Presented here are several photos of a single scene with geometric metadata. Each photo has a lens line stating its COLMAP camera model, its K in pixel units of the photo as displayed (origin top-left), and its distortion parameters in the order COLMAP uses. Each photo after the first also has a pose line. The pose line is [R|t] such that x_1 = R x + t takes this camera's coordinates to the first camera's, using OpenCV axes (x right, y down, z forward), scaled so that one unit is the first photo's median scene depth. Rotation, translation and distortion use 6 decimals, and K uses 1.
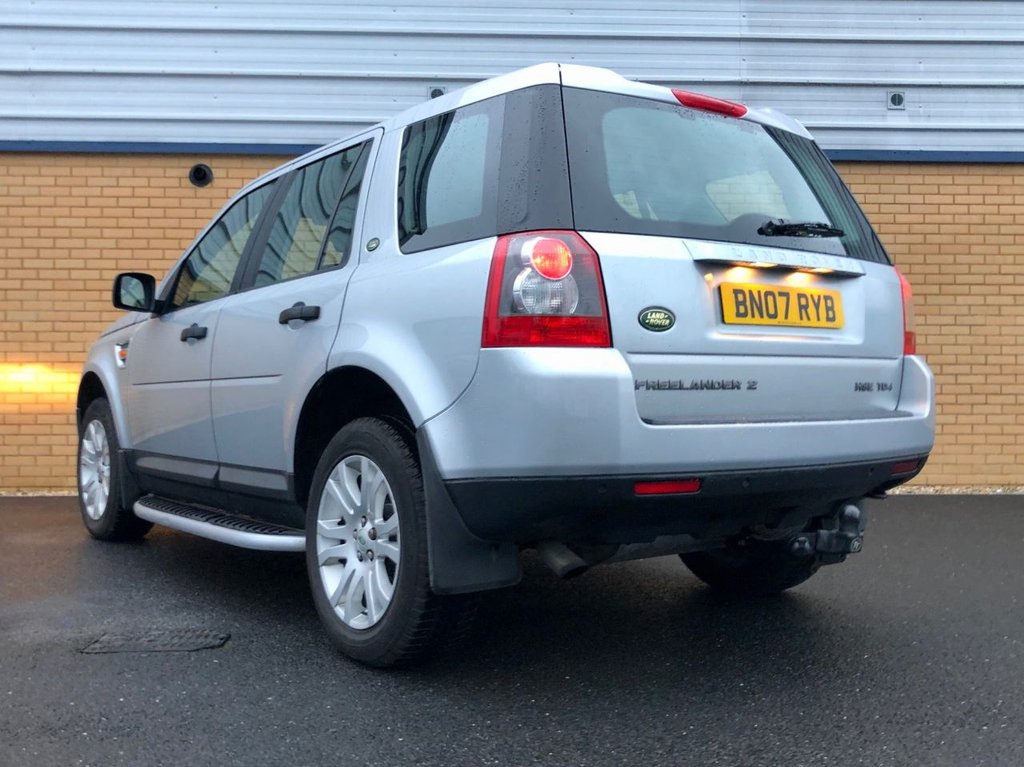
lens RADIAL K [[844.4, 0, 464.9], [0, 844.4, 383.4], [0, 0, 1]] dist [0.005654, -0.000042]
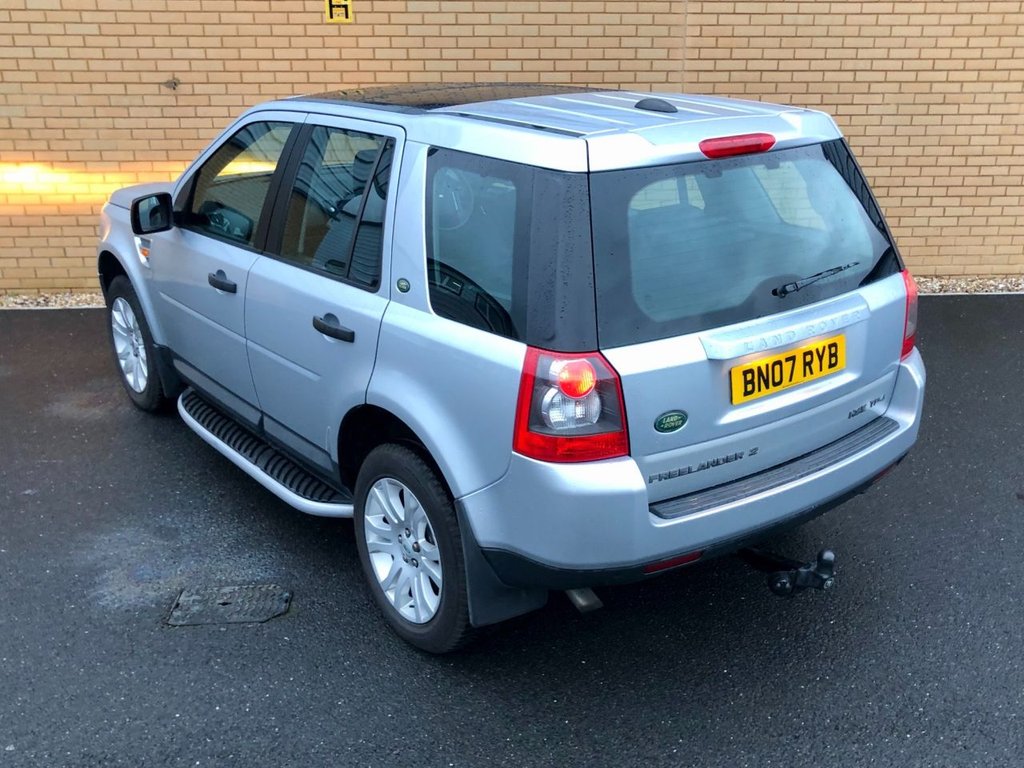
lens RADIAL K [[845.8, 0, 512.0], [0, 845.8, 384.0], [0, 0, 1]] dist [0.011864, -0.001210]
pose [[0.999380, -0.016928, 0.030857, -0.011422], [0.006547, 0.950852, 0.309577, -0.388875], [-0.034581, -0.309183, 0.950374, -0.024455]]
